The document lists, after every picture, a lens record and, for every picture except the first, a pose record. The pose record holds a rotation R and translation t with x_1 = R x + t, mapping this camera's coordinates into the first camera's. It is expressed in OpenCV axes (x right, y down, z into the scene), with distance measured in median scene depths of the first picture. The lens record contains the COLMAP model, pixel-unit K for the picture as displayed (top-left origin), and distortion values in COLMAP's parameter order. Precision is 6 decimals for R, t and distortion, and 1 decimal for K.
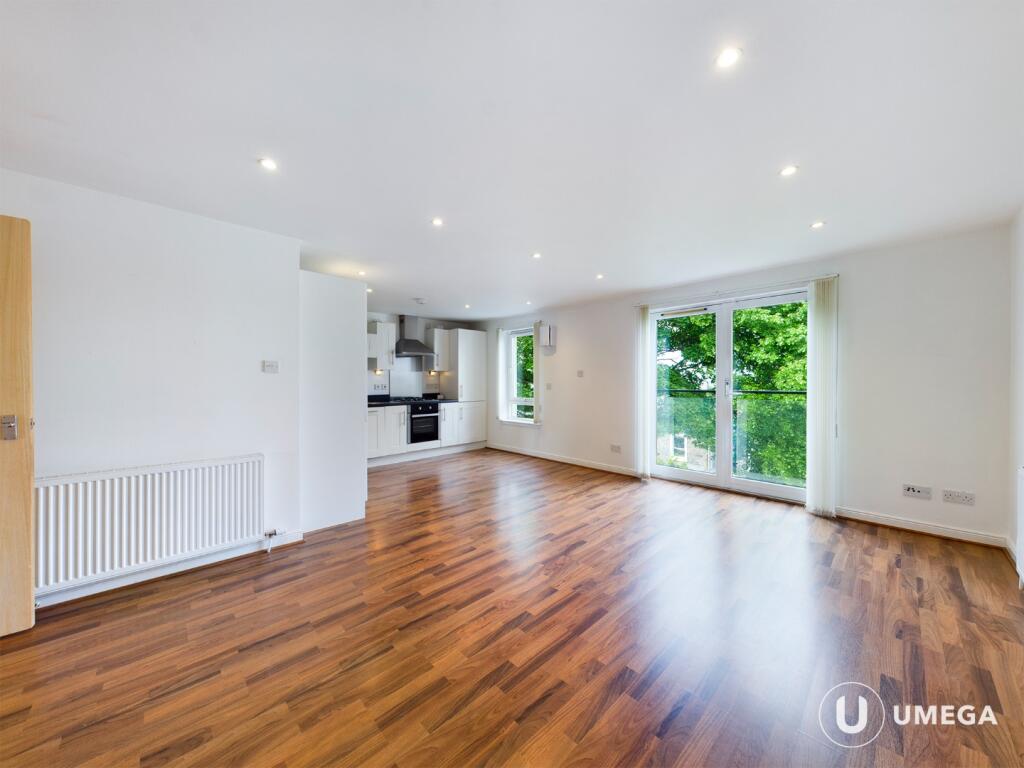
lens RADIAL K [[373.8, 0, 511.8], [0, 373.8, 383.6], [0, 0, 1]] dist [0.002151, 0.000088]
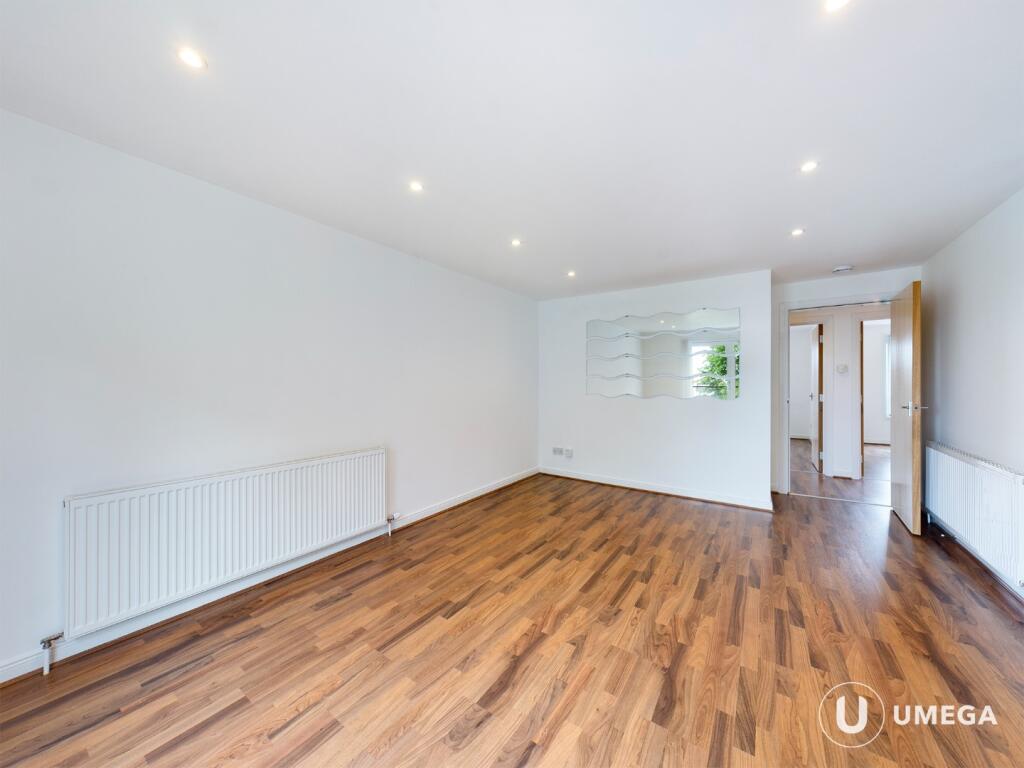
lens RADIAL K [[373.8, 0, 508.6], [0, 373.8, 381.0], [0, 0, 1]] dist [0.002151, 0.000088]
pose [[-0.981423, 0.002552, -0.191837, 0.671457], [0.002387, 0.999997, 0.001093, -0.016322], [0.191839, 0.000615, -0.981426, 2.037911]]
